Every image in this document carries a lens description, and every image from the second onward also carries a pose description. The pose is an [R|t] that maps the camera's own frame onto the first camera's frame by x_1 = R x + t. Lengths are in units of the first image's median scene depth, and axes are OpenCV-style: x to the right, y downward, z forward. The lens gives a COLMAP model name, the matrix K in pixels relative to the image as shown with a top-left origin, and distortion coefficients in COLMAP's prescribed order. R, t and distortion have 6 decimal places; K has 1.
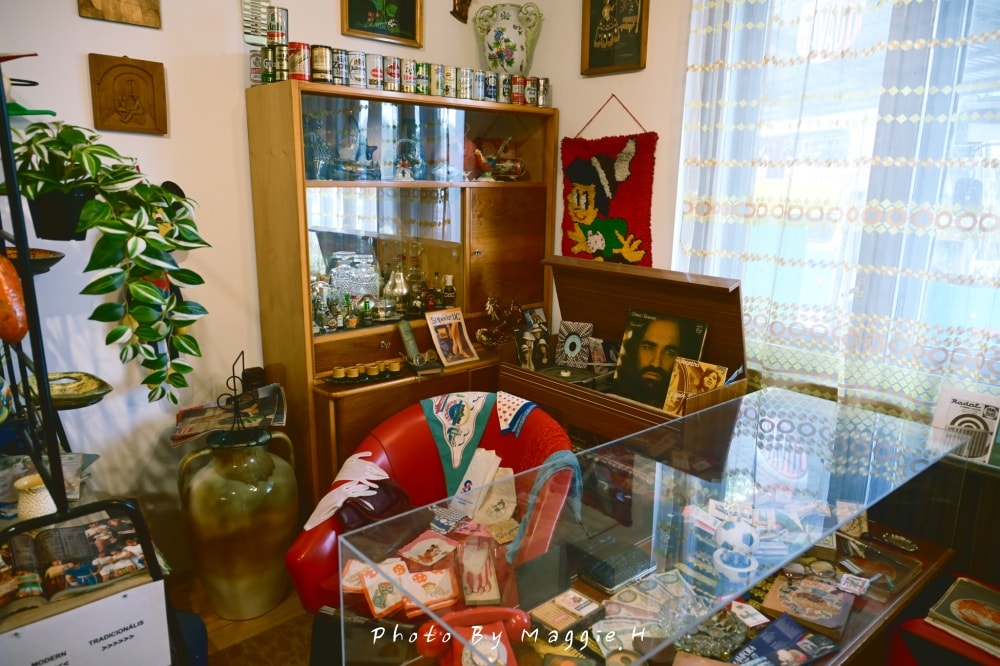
lens RADIAL K [[681.0, 0, 500.3], [0, 681.0, 339.0], [0, 0, 1]] dist [0.001815, 0.000623]
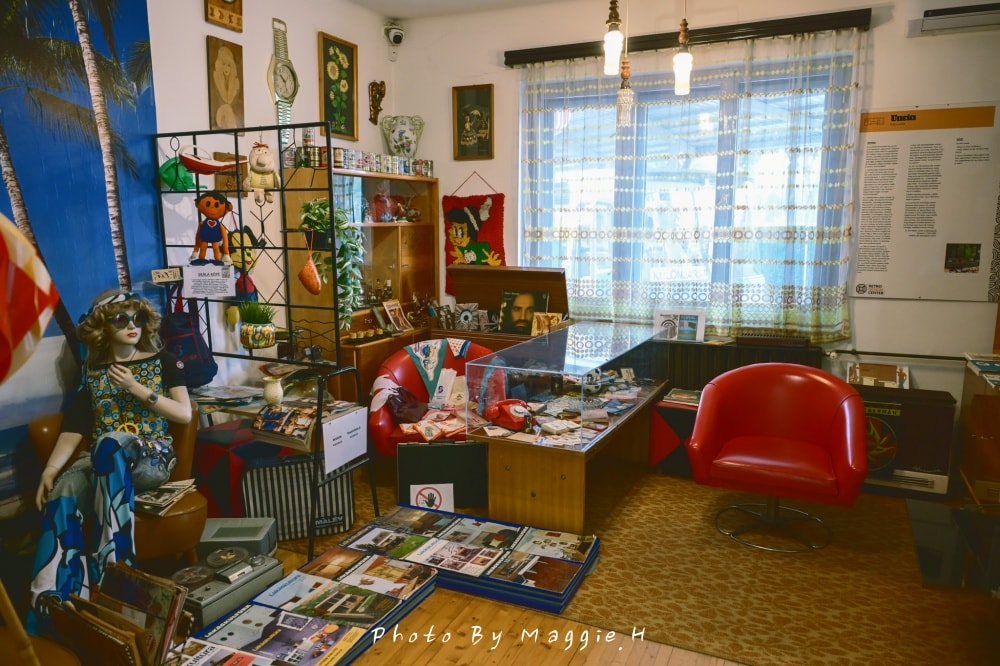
lens RADIAL K [[681.0, 0, 501.5], [0, 681.0, 335.4], [0, 0, 1]] dist [0.001815, 0.000623]
pose [[0.921628, -0.081659, 0.379386, -0.484684], [0.105403, 0.993534, -0.042204, 0.142505], [-0.373486, 0.078885, 0.924276, -0.624140]]
